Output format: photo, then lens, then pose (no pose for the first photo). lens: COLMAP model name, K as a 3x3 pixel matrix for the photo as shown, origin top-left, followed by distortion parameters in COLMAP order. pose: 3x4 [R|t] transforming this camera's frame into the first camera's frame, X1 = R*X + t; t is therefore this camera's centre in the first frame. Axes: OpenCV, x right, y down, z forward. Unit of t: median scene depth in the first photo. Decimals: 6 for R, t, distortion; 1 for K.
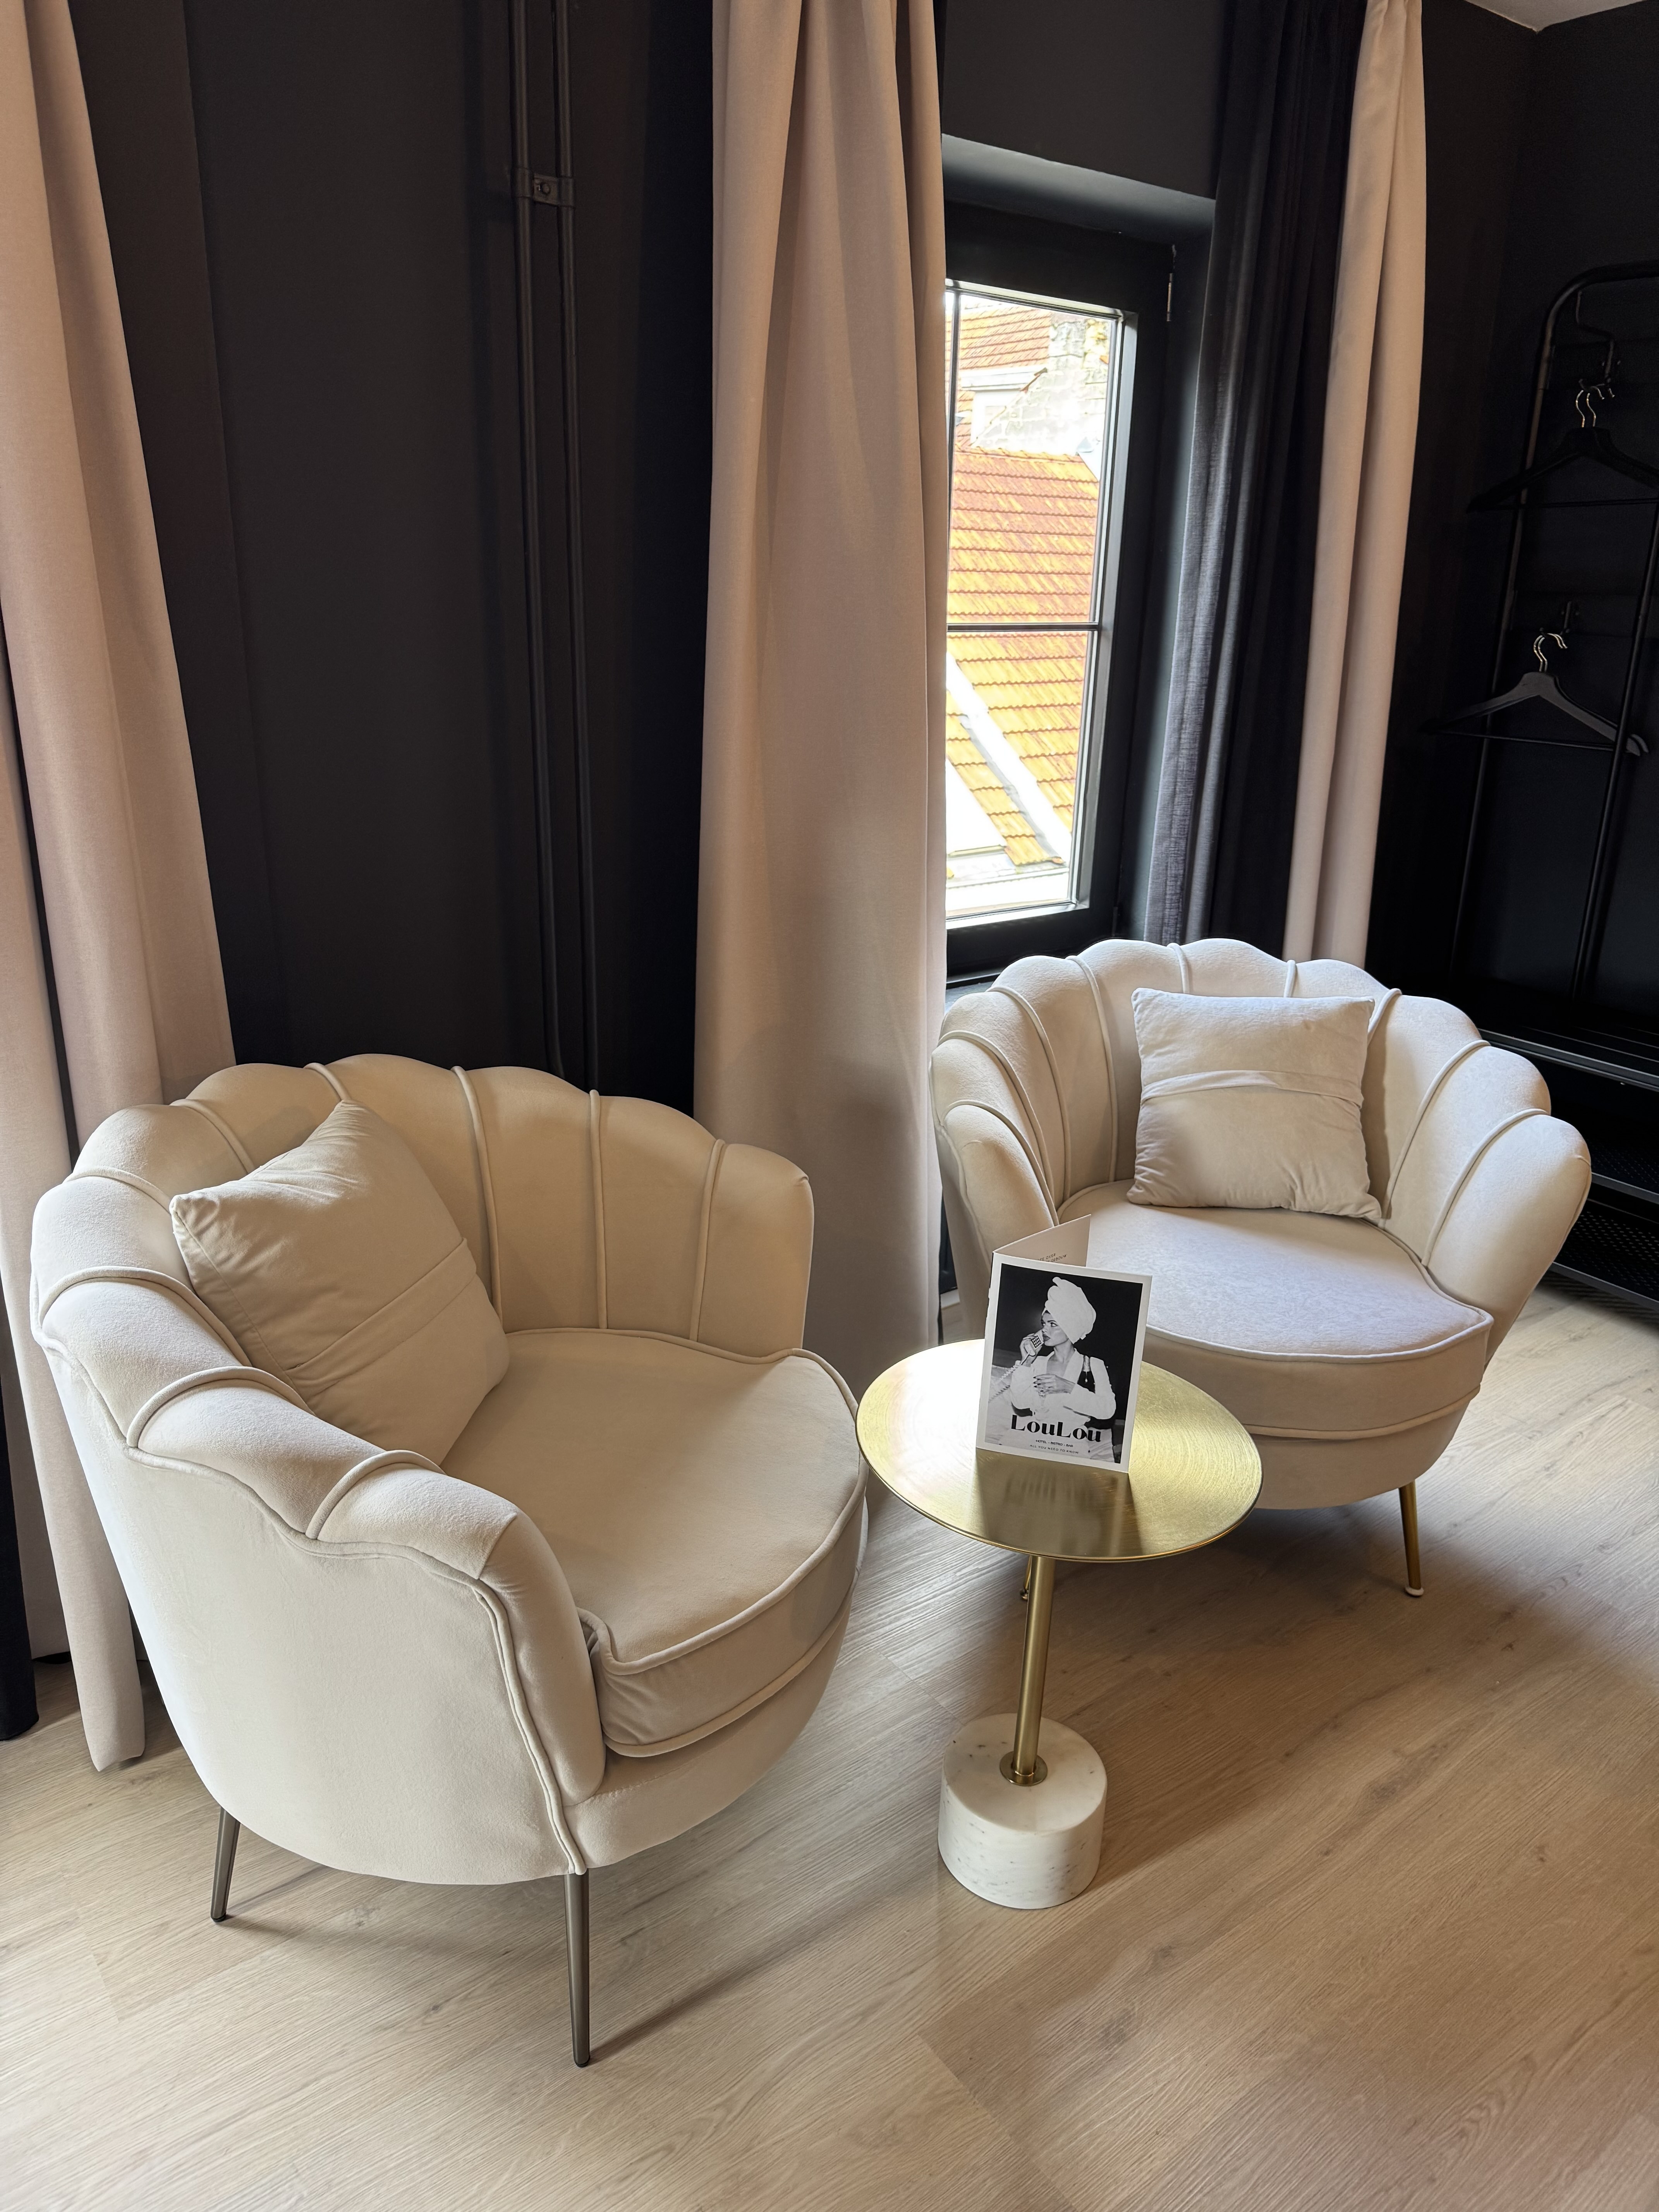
lens RADIAL K [[1580.6, 0, 829.5], [0, 1580.6, 1106.0], [0, 0, 1]] dist [-0.004103, -0.009263]
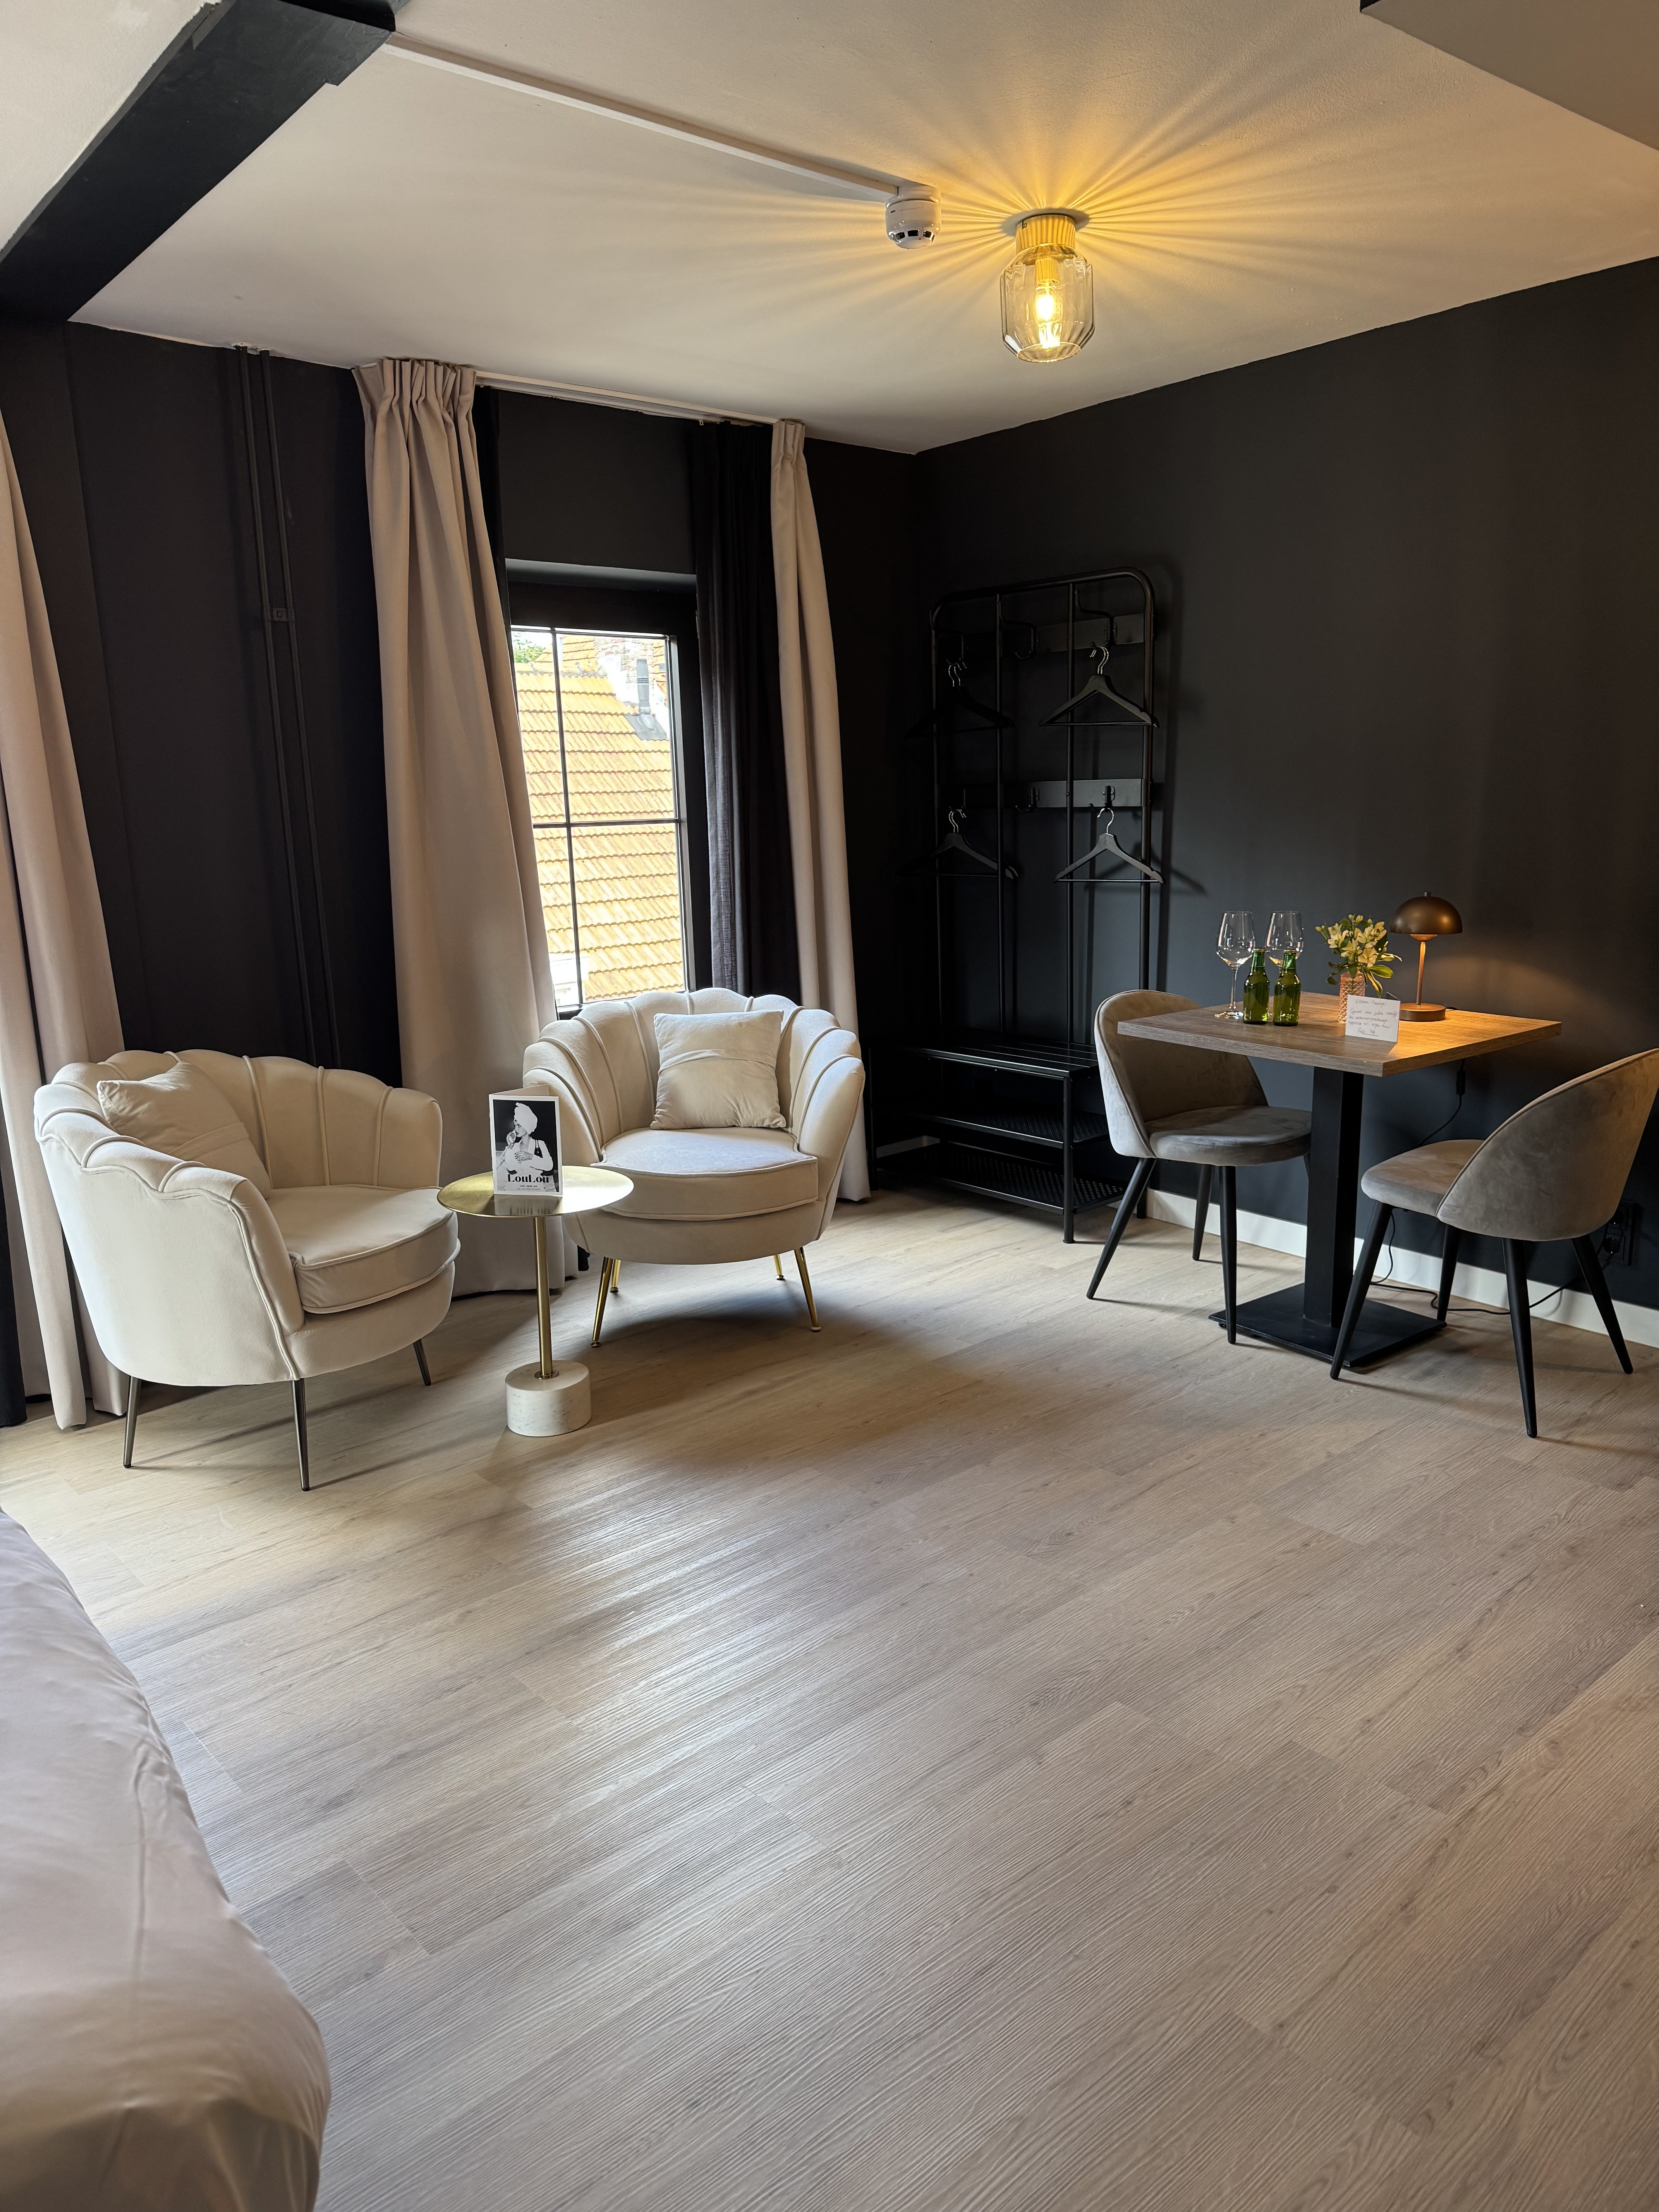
lens RADIAL K [[1517.0, 0, 829.5], [0, 1517.0, 1106.0], [0, 0, 1]] dist [0.139299, -0.325380]
pose [[0.995783, -0.065949, 0.063767, 0.400513], [0.073148, 0.990305, -0.118092, 0.359079], [-0.055361, 0.122259, 0.990953, -1.025171]]
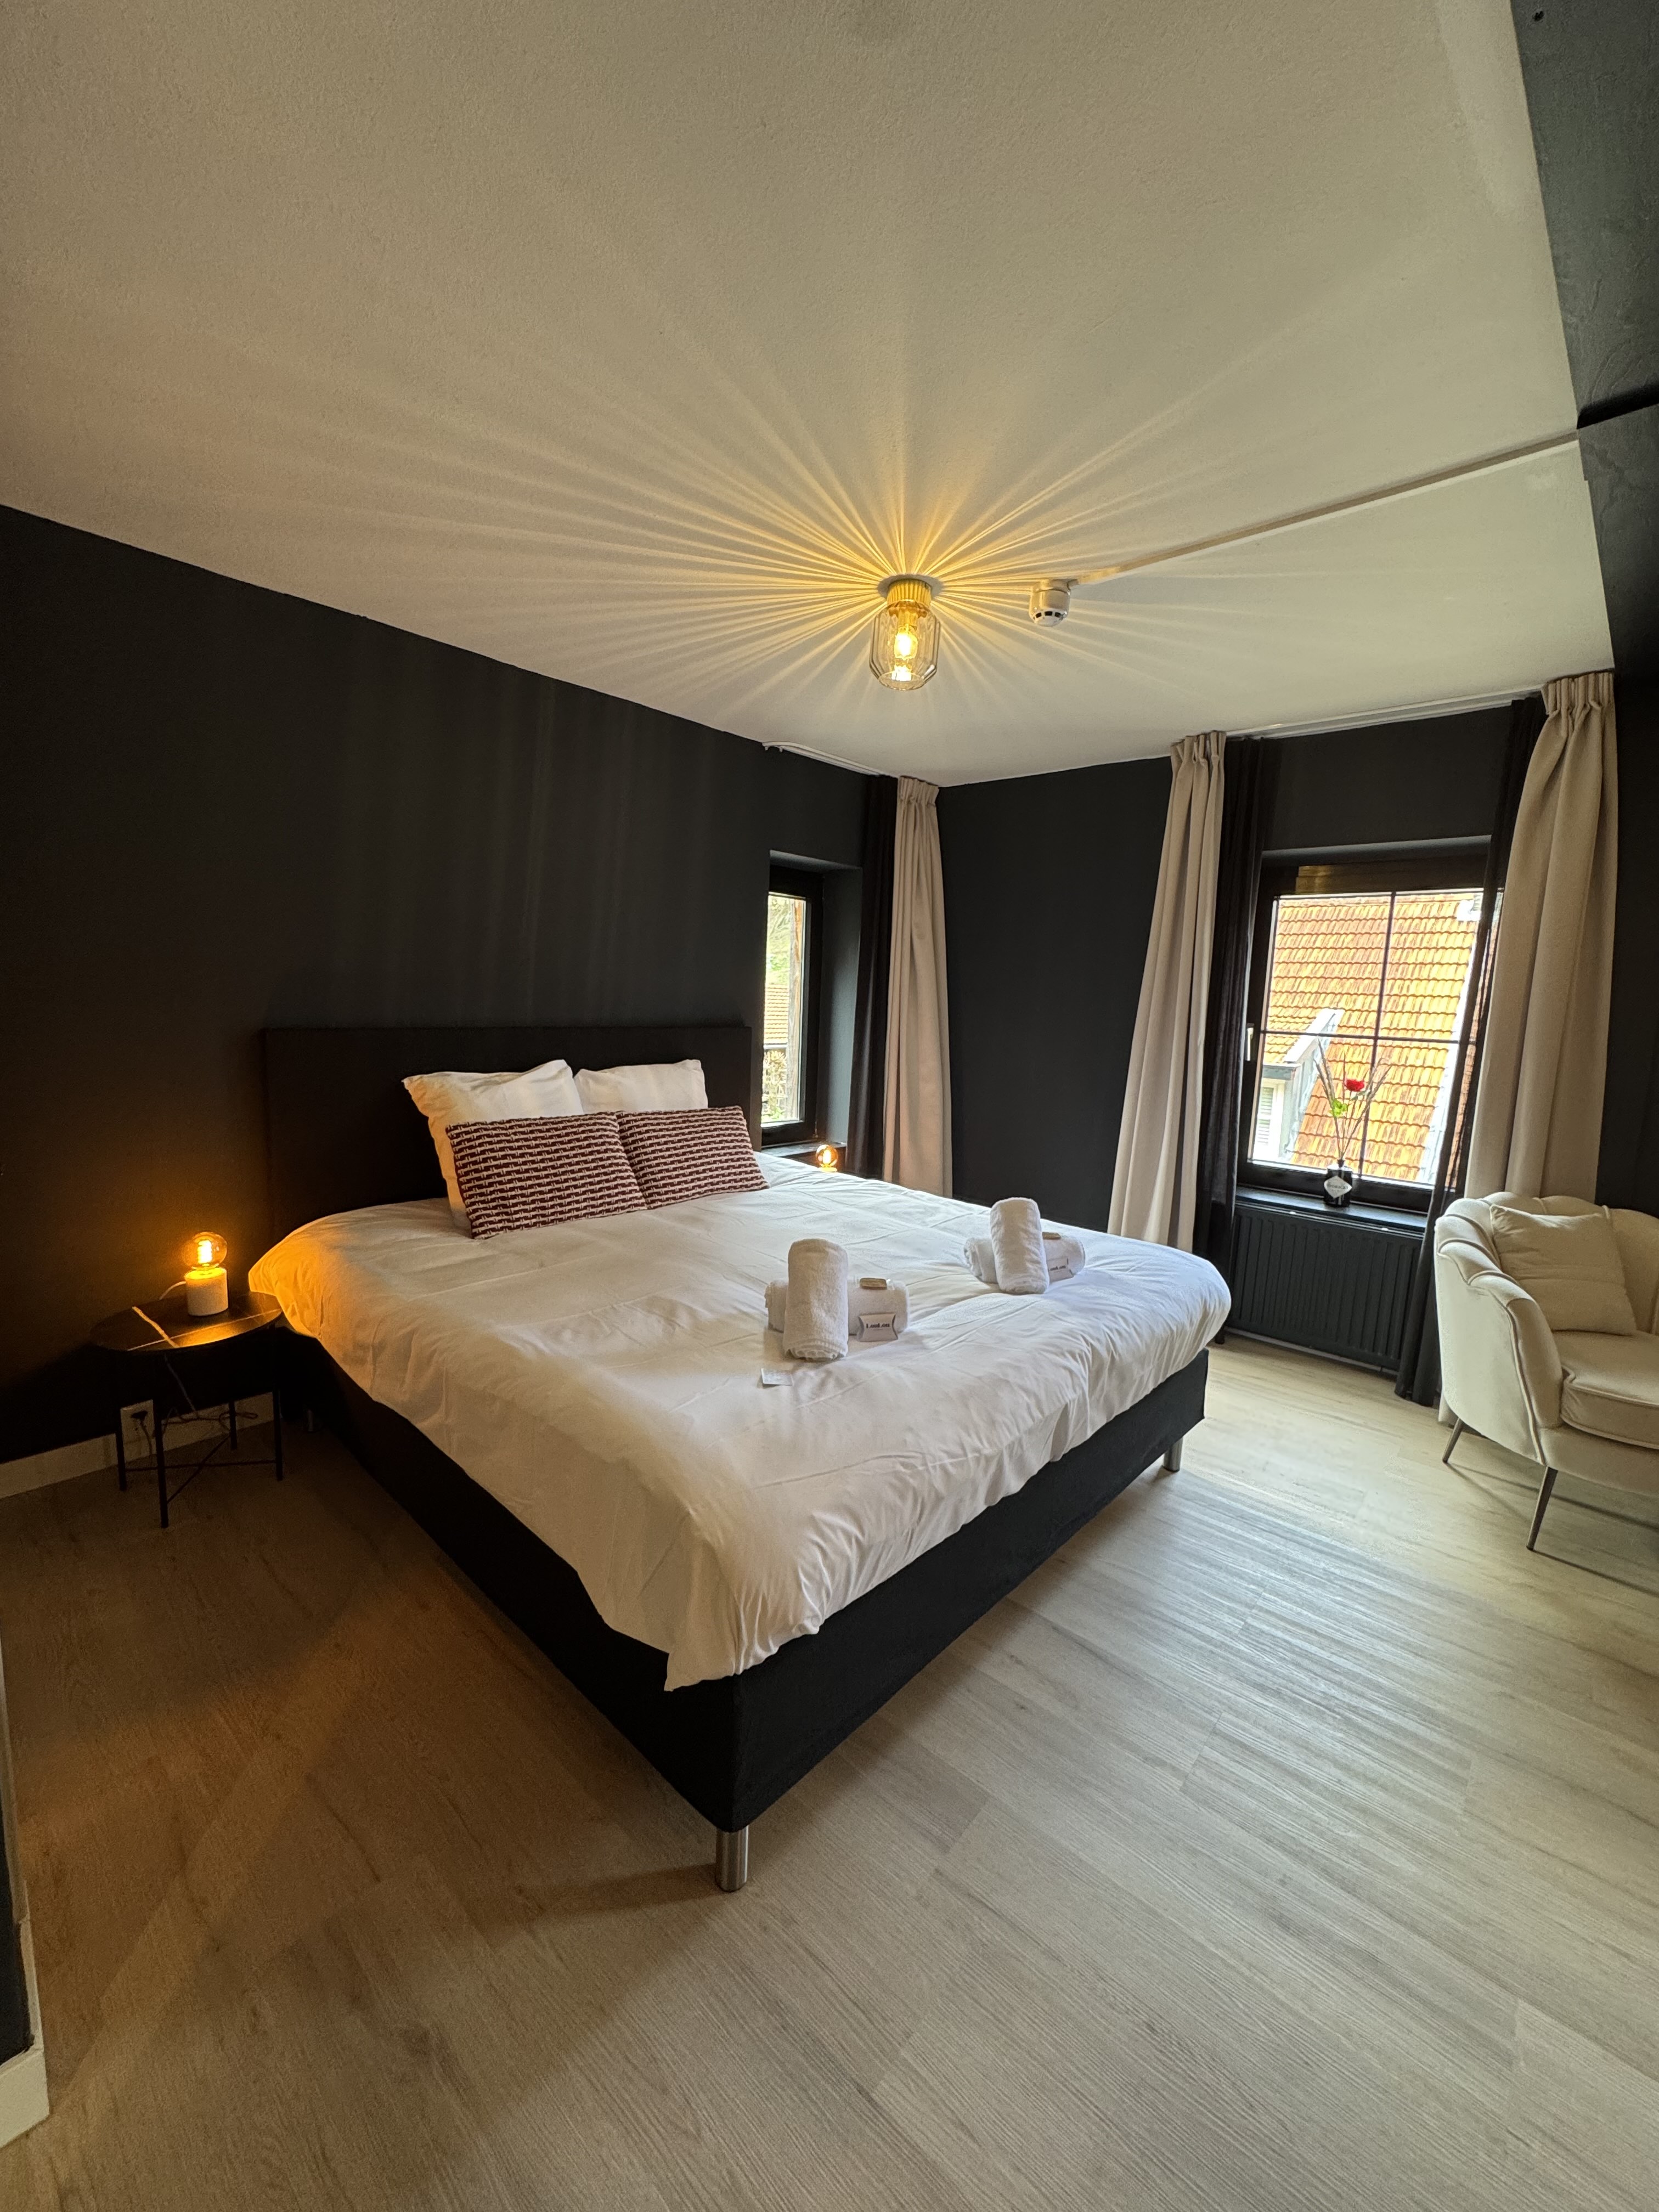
lens RADIAL K [[870.3, 0, 829.5], [0, 870.3, 1106.0], [0, 0, 1]] dist [-0.009513, -0.000186]
pose [[0.197742, 0.108801, -0.974197, 0.880923], [-0.342506, 0.938851, 0.035332, 0.229142], [0.918470, 0.326682, 0.222915, -0.623994]]
